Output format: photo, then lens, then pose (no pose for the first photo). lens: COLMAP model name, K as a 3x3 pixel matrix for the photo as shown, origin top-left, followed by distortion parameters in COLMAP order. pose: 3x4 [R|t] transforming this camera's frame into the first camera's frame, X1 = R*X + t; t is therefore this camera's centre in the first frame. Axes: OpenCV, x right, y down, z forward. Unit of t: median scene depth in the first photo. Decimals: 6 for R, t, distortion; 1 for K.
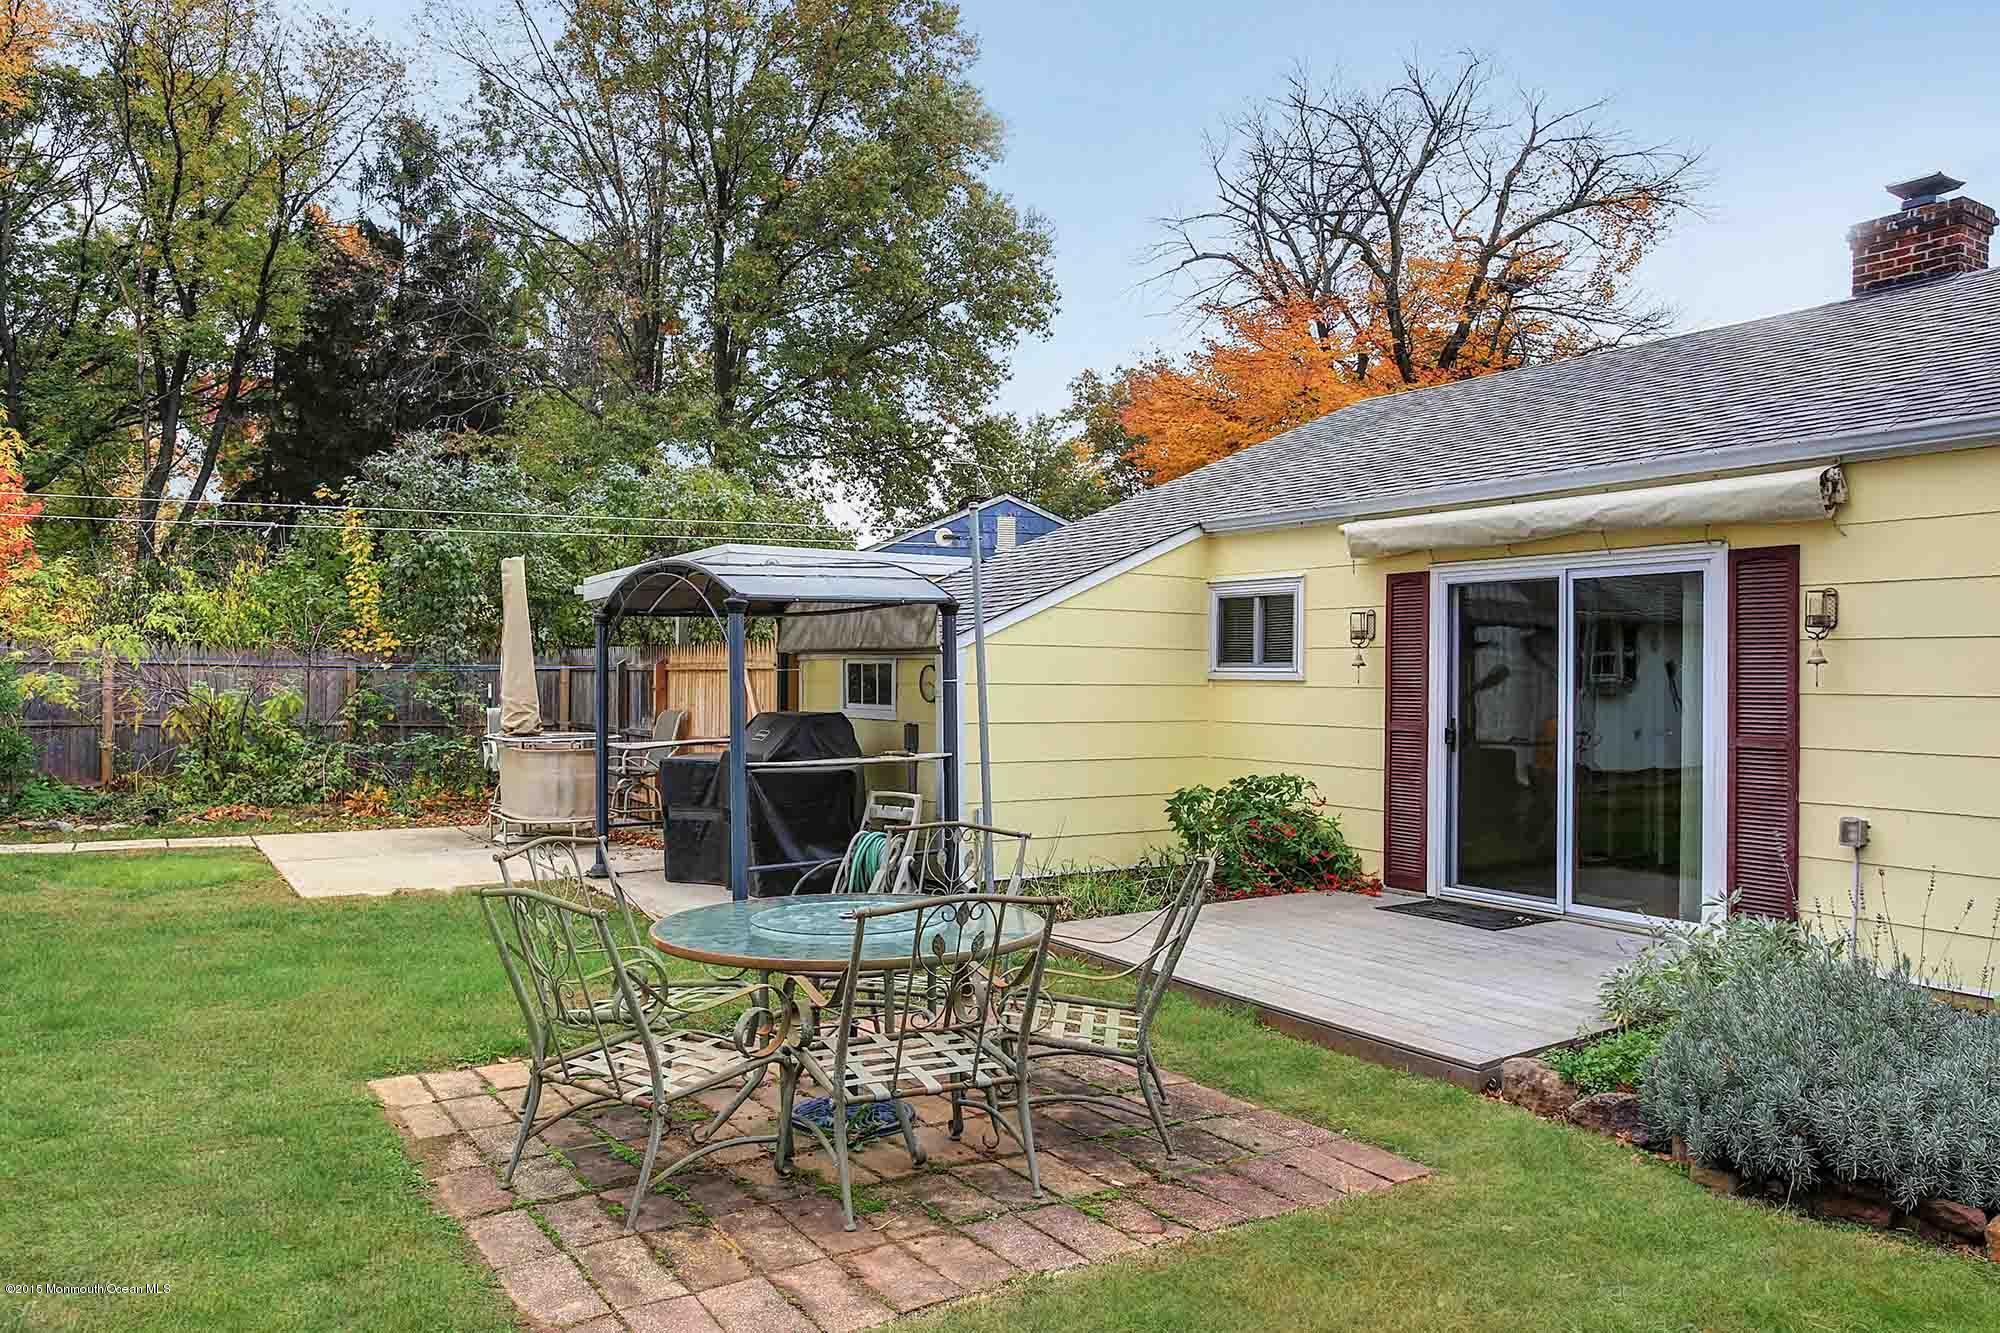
lens RADIAL K [[1410.5, 0, 1010.6], [0, 1410.5, 678.6], [0, 0, 1]] dist [0.008972, 0.003229]
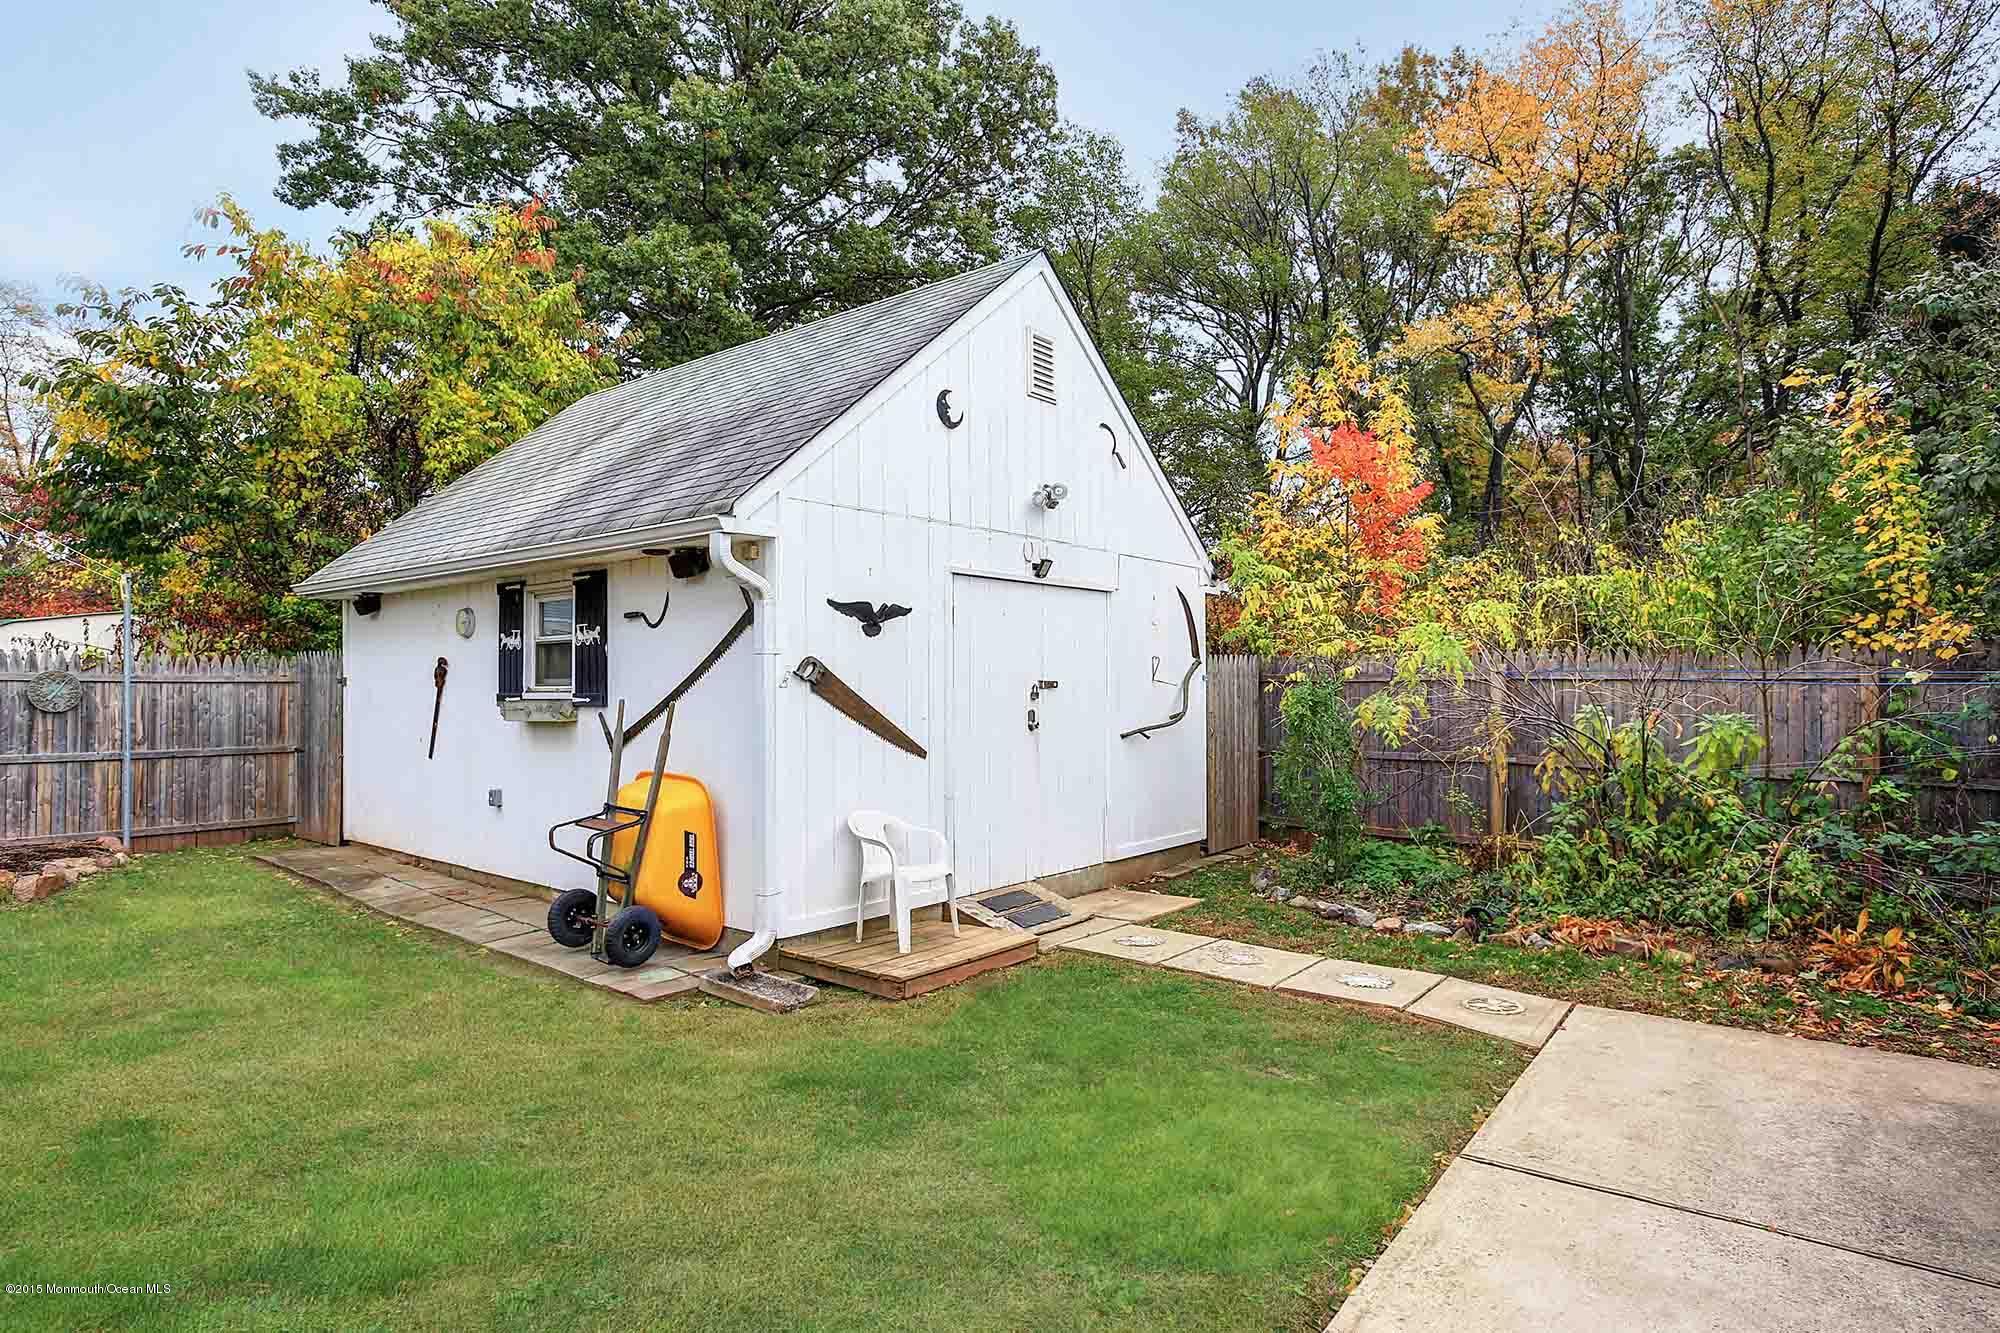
lens RADIAL K [[1078.3, 0, 1004.3], [0, 1078.3, 671.0], [0, 0, 1]] dist [-0.007709, 0.000459]
pose [[0.350231, -0.026267, -0.936295, -0.187631], [0.009649, 0.999655, -0.024435, -0.004157], [0.936614, -0.000476, 0.350364, 0.530224]]
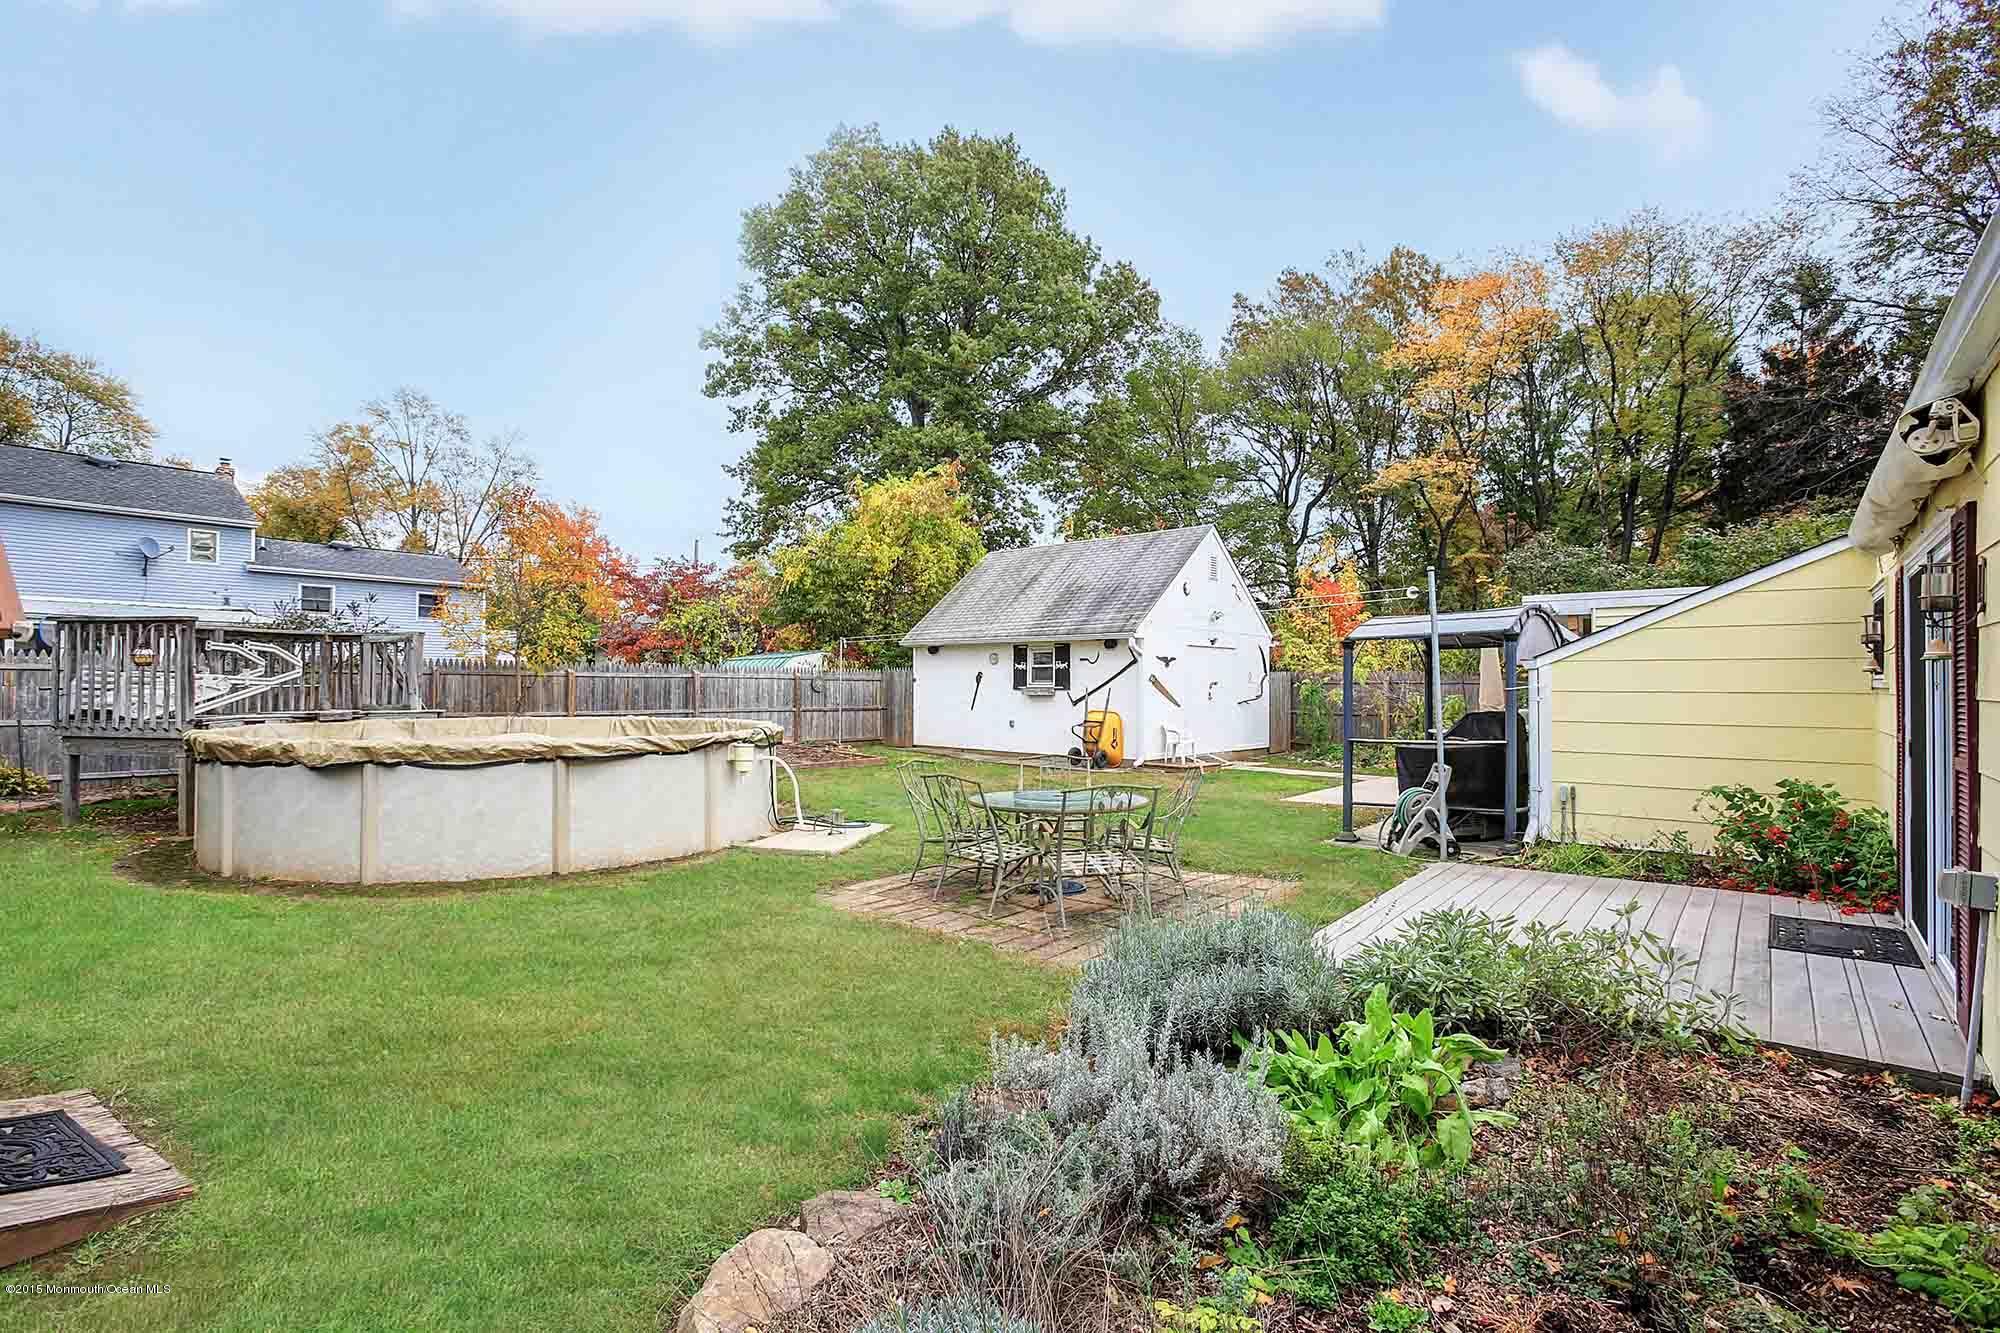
lens RADIAL K [[917.9, 0, 1002.4], [0, 917.9, 683.1], [0, 0, 1]] dist [-0.036561, 0.001626]
pose [[0.285950, -0.012968, -0.958157, 0.360586], [0.000705, 0.999911, -0.013323, 0.004390], [0.958244, 0.003134, 0.285934, 0.153709]]
